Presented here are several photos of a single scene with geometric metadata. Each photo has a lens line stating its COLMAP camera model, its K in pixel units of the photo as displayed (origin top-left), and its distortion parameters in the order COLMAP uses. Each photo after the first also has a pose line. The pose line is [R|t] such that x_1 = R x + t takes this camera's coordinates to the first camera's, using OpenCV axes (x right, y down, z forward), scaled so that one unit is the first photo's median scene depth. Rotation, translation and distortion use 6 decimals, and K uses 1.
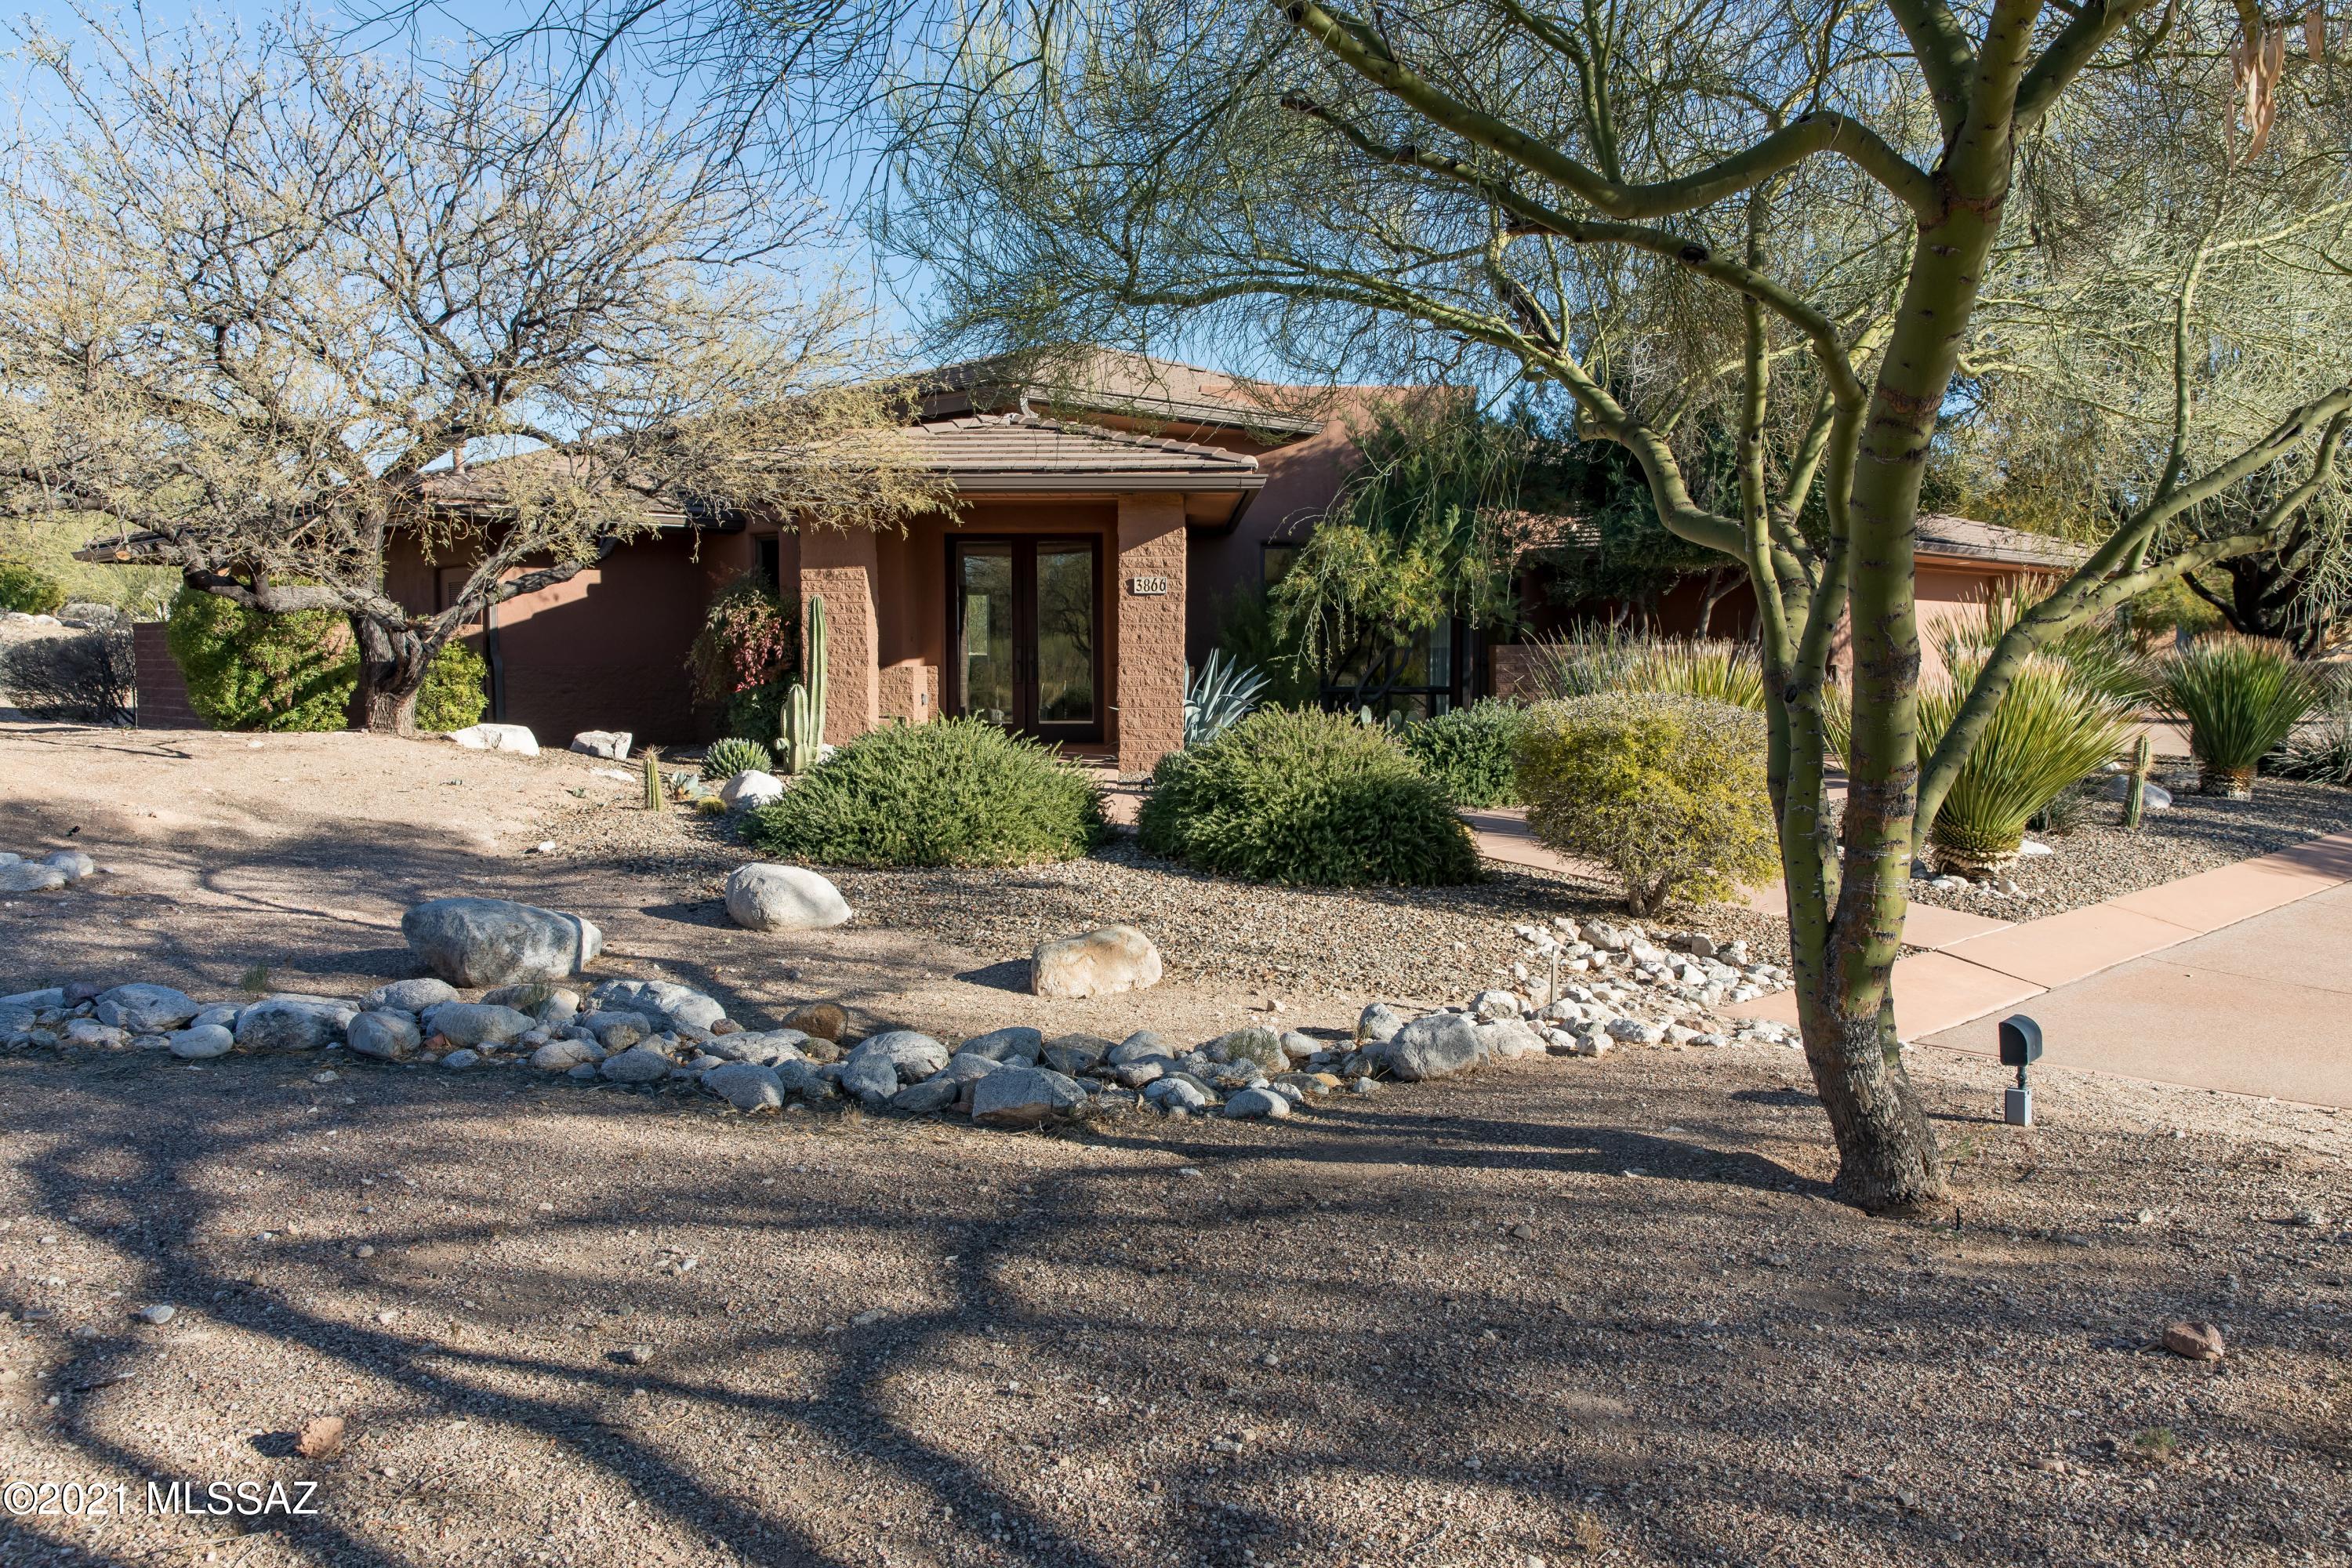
lens RADIAL K [[1765.2, 0, 1178.4], [0, 1765.2, 789.7], [0, 0, 1]] dist [0.005333, -0.005458]
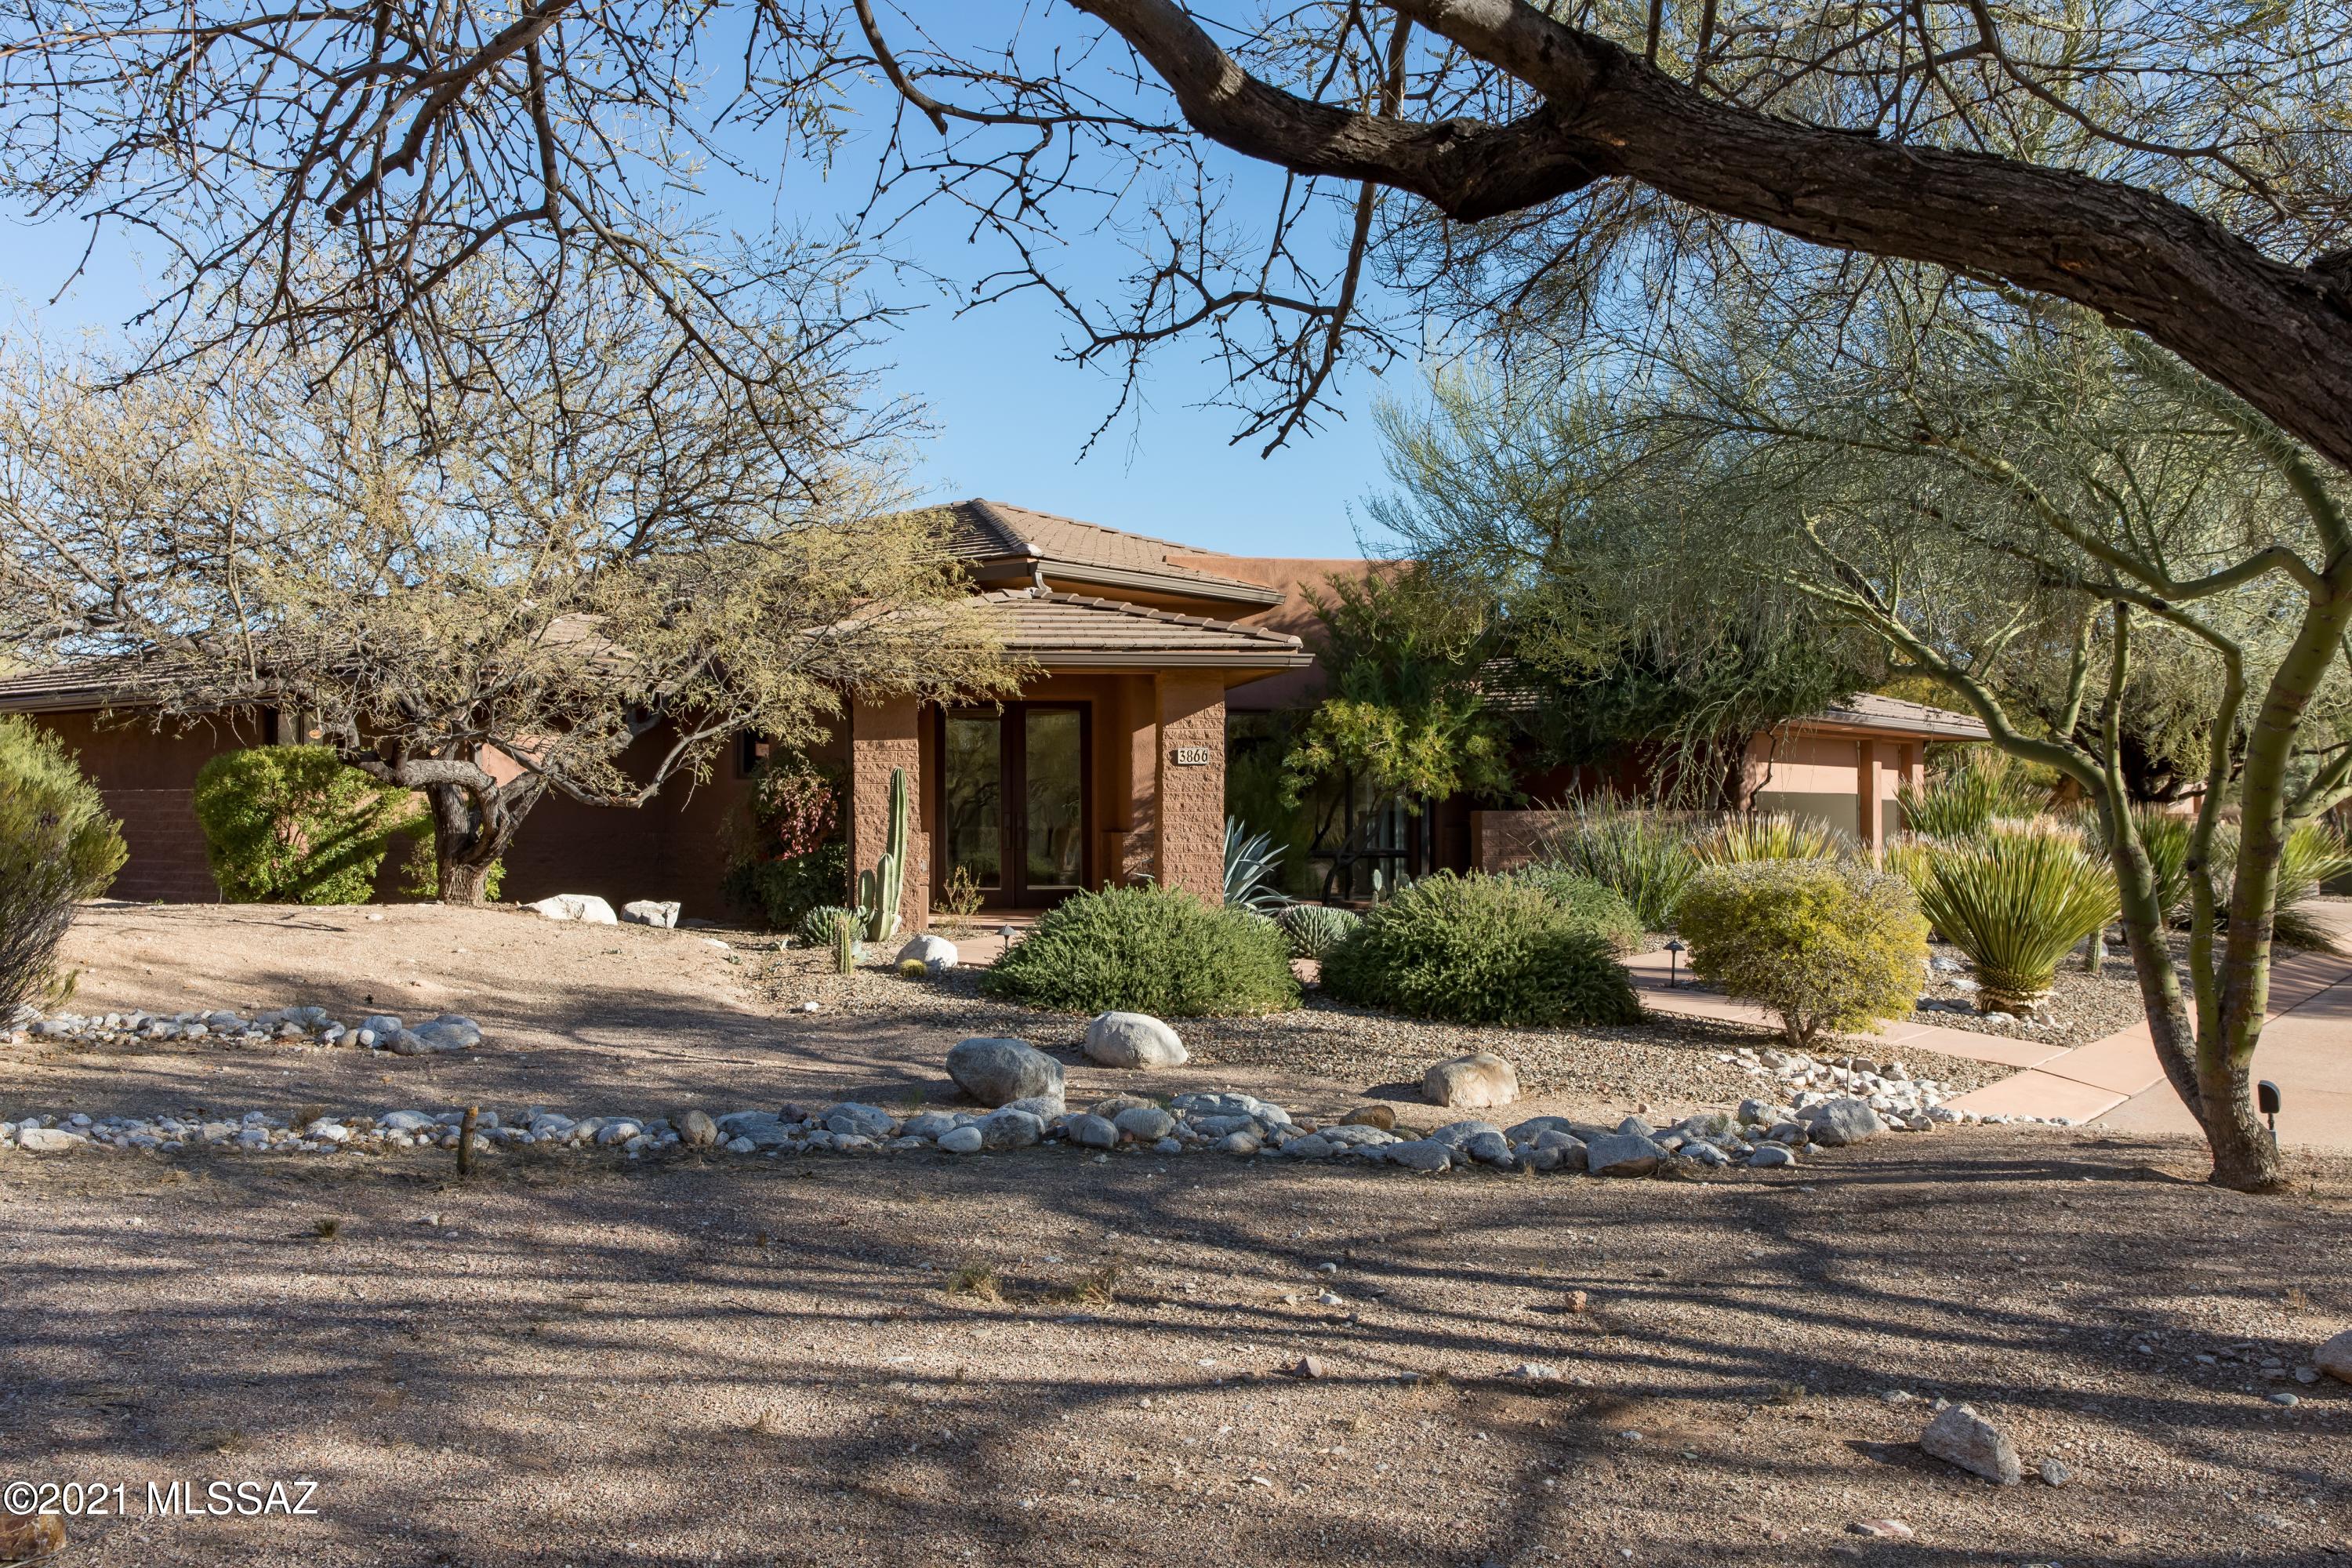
lens RADIAL K [[1992.6, 0, 1176.0], [0, 1992.6, 783.3], [0, 0, 1]] dist [0.008813, 0.003720]
pose [[0.988670, -0.001100, 0.150103, -0.206717], [0.014531, 0.995978, -0.088411, 0.004460], [-0.149402, 0.089590, 0.984709, -0.161283]]
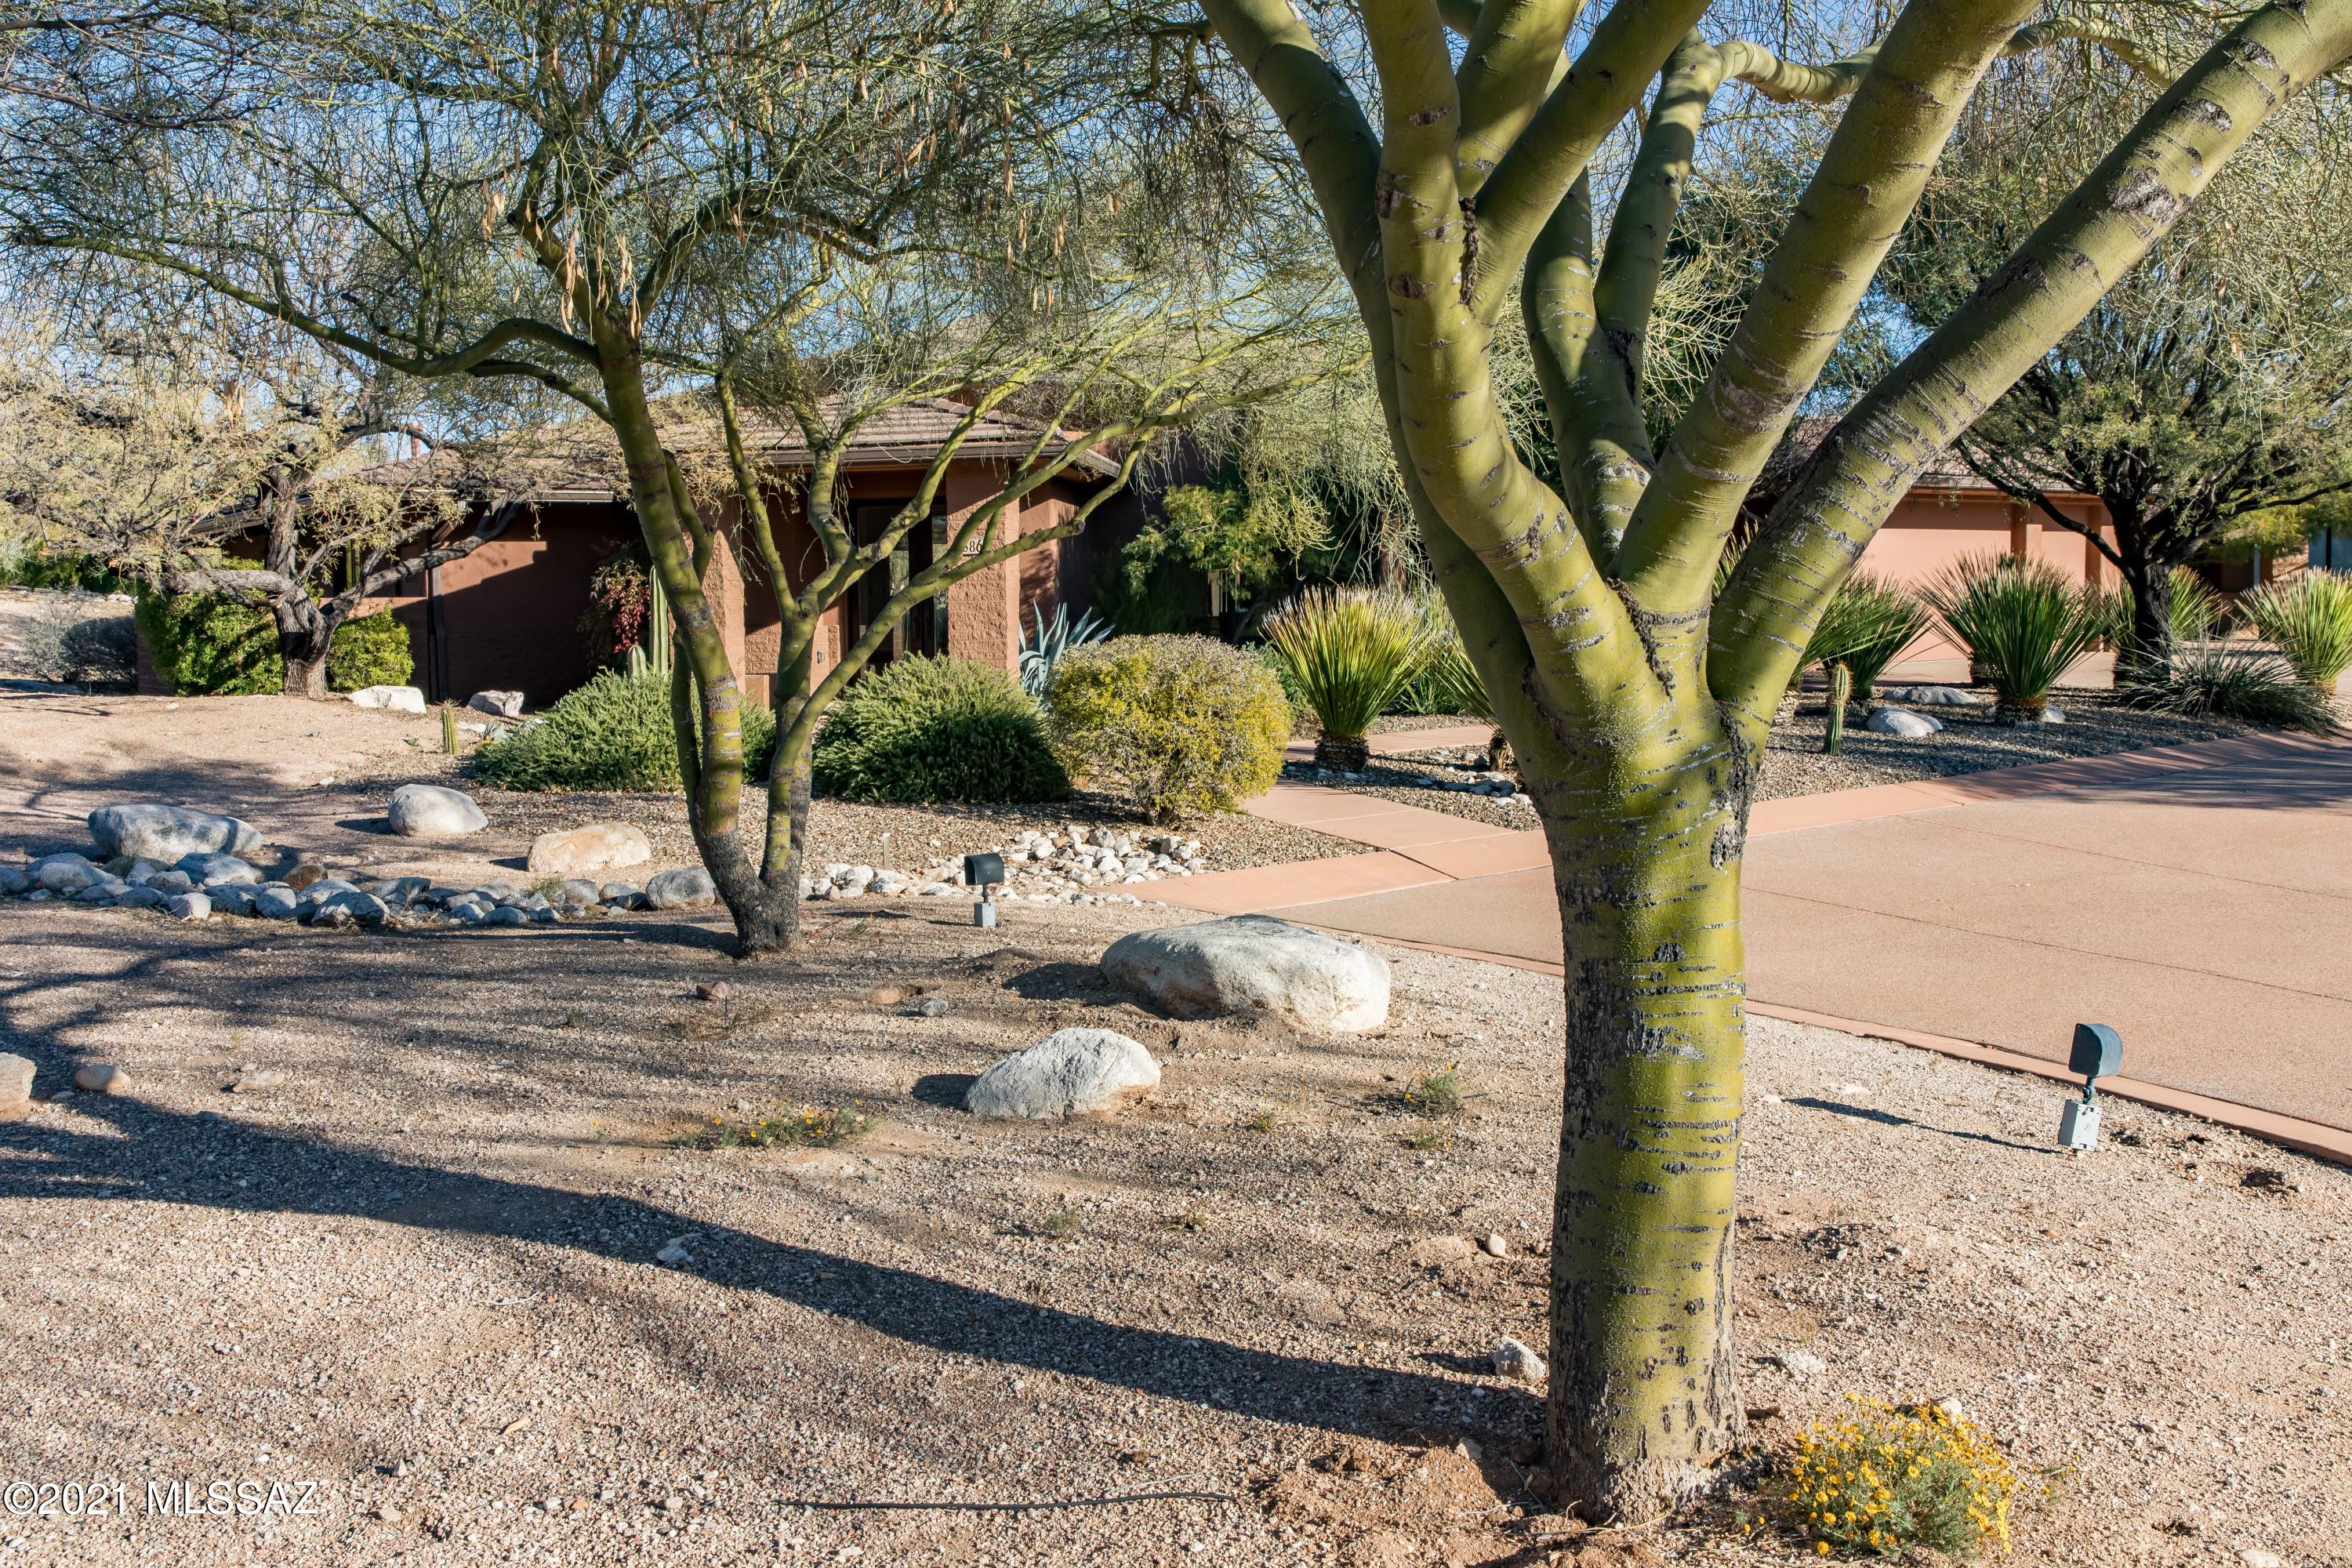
lens RADIAL K [[1992.6, 0, 1171.7], [0, 1992.6, 768.0], [0, 0, 1]] dist [0.008813, 0.003720]
pose [[0.991023, -0.012257, -0.133128, 0.267988], [0.012738, 0.999915, 0.002761, 0.017913], [0.133083, -0.004432, 0.991095, -0.195754]]
